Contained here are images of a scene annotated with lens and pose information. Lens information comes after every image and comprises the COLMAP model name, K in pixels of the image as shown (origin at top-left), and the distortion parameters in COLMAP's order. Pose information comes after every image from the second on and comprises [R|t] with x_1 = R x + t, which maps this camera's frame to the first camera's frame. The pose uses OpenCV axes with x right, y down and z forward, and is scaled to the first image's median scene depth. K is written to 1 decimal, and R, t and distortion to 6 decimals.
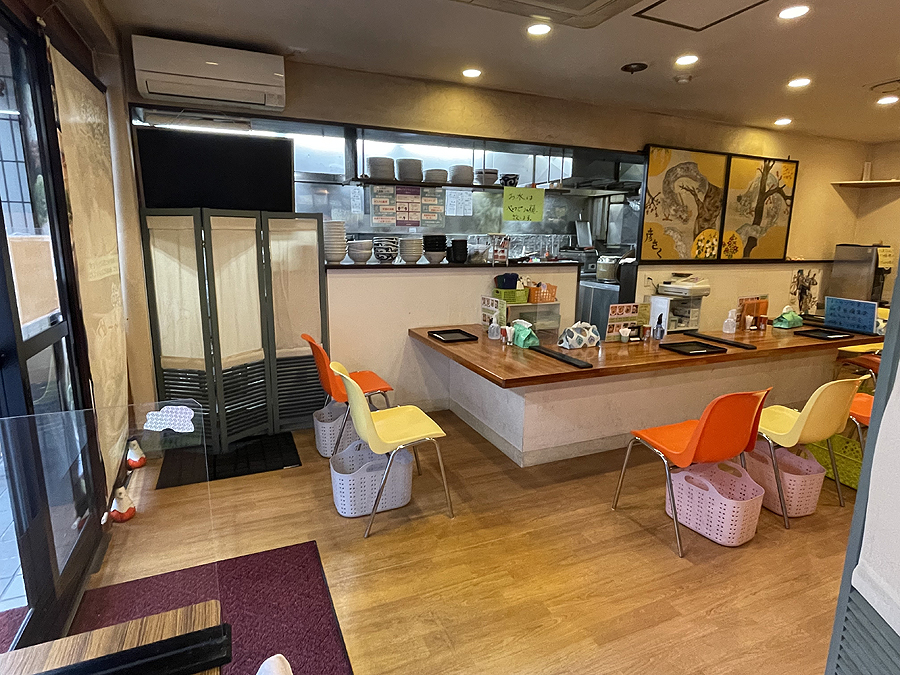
lens RADIAL K [[500.2, 0, 450.0], [0, 500.2, 339.8], [0, 0, 1]] dist [-0.008049, -0.001158]
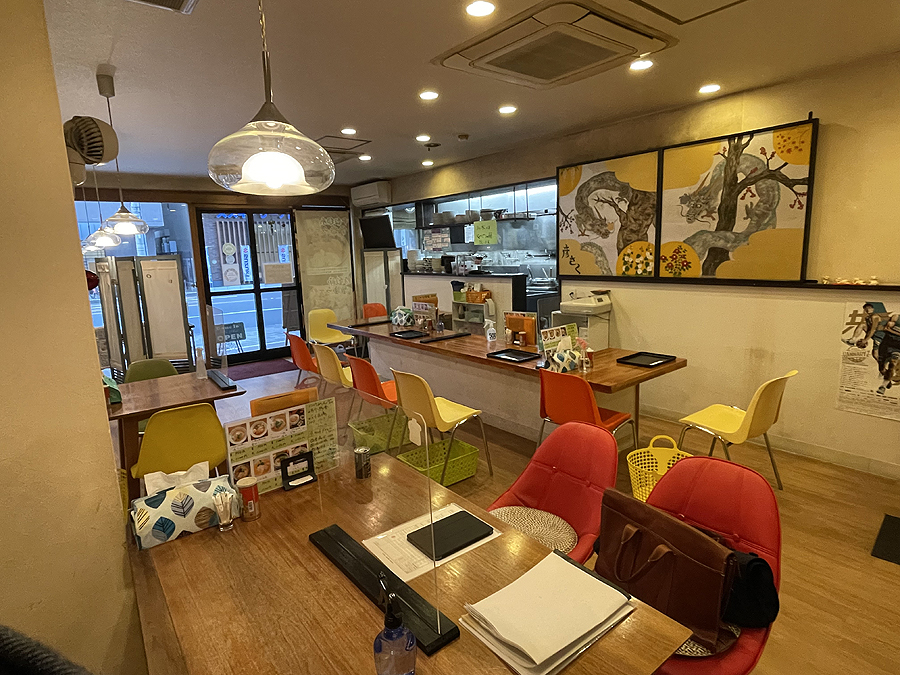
lens RADIAL K [[500.2, 0, 452.6], [0, 500.2, 334.2], [0, 0, 1]] dist [-0.008049, -0.001158]
pose [[0.260185, 0.144829, -0.954635, 1.265342], [-0.149905, 0.982758, 0.108240, -0.109955], [0.953851, 0.114942, 0.277409, 0.473805]]
